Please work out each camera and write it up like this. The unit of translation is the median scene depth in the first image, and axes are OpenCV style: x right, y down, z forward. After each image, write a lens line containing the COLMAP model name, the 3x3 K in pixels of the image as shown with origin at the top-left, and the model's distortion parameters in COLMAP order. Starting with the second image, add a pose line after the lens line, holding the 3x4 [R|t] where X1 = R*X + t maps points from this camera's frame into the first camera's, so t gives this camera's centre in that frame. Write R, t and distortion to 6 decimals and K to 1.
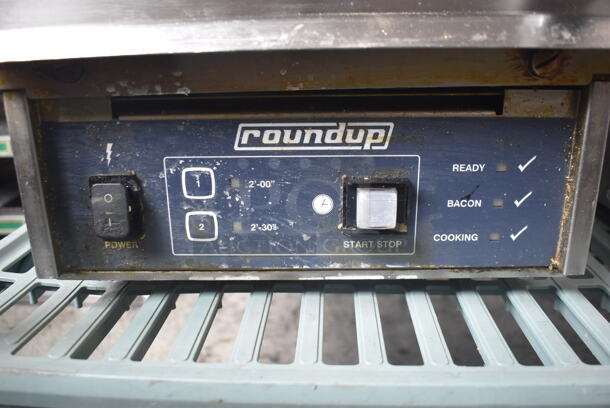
lens RADIAL K [[525.8, 0, 304.7], [0, 525.8, 205.0], [0, 0, 1]] dist [-0.083695, 0.006519]
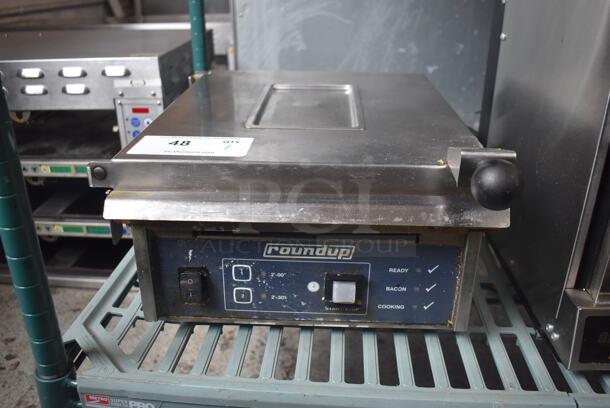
lens RADIAL K [[525.8, 0, 304.6], [0, 525.8, 204.3], [0, 0, 1]] dist [-0.083695, 0.006519]
pose [[0.999398, 0.031011, -0.015582, 0.023956], [-0.029541, 0.995766, 0.087050, -0.428210], [0.018215, -0.086537, 0.996082, -0.706267]]
